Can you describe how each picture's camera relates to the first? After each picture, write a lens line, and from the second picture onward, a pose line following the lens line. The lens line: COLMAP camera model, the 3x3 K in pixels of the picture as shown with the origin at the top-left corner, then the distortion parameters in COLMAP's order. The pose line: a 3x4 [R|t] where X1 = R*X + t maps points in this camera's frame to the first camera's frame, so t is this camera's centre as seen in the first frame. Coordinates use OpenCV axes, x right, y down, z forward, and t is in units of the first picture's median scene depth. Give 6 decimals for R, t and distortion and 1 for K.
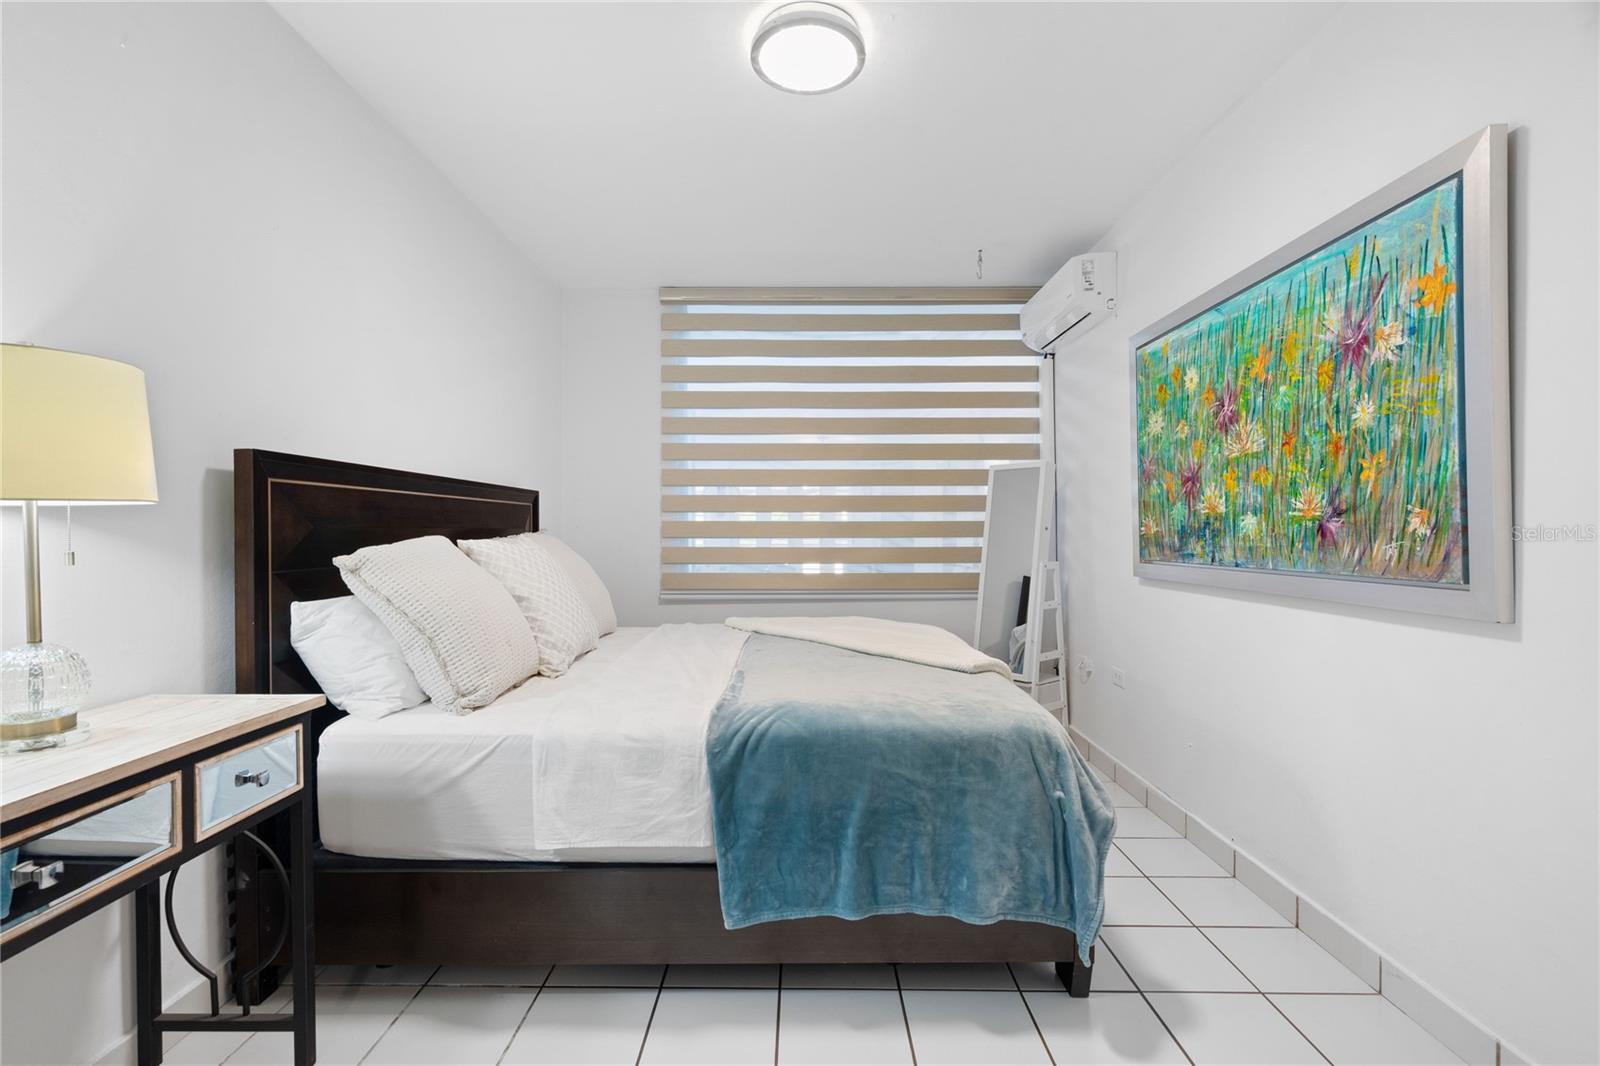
lens RADIAL K [[727.6, 0, 789.1], [0, 727.6, 536.6], [0, 0, 1]] dist [-0.002803, 0.000896]
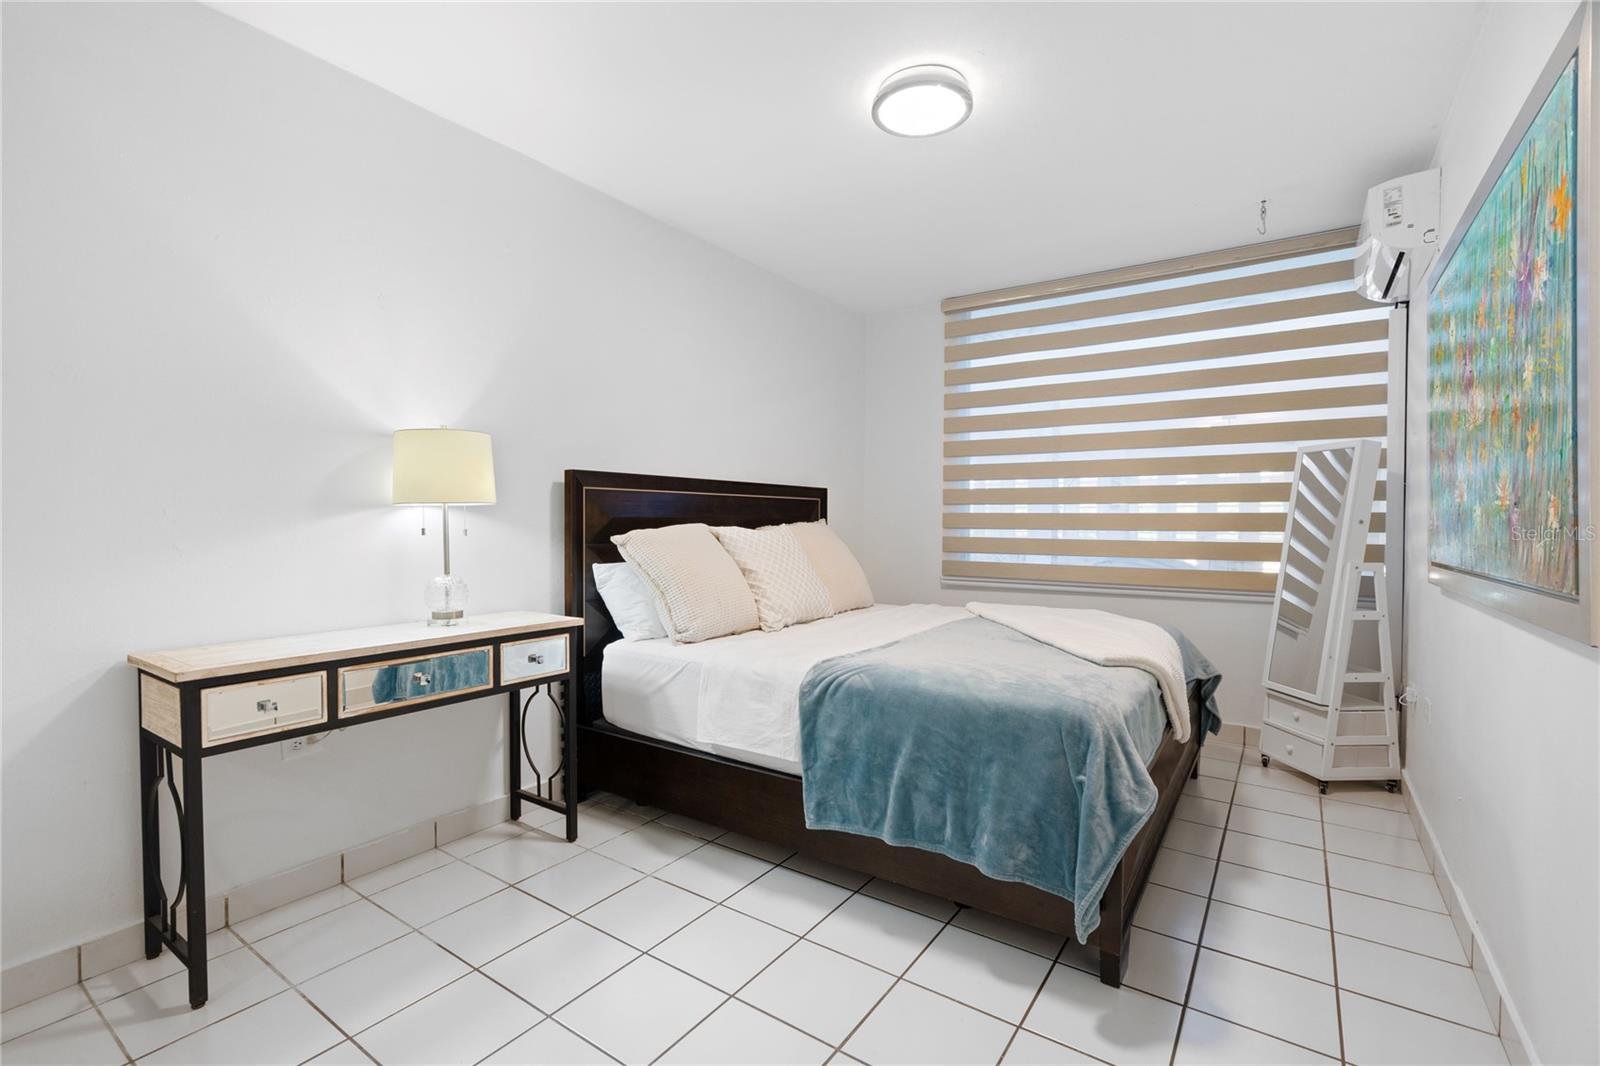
lens RADIAL K [[727.6, 0, 789.1], [0, 727.6, 536.6], [0, 0, 1]] dist [-0.002803, 0.000896]
pose [[0.821794, 0.017556, -0.569514, 0.589952], [-0.011390, 0.999832, 0.014387, 0.002429], [0.569670, -0.005336, 0.821856, -0.076344]]
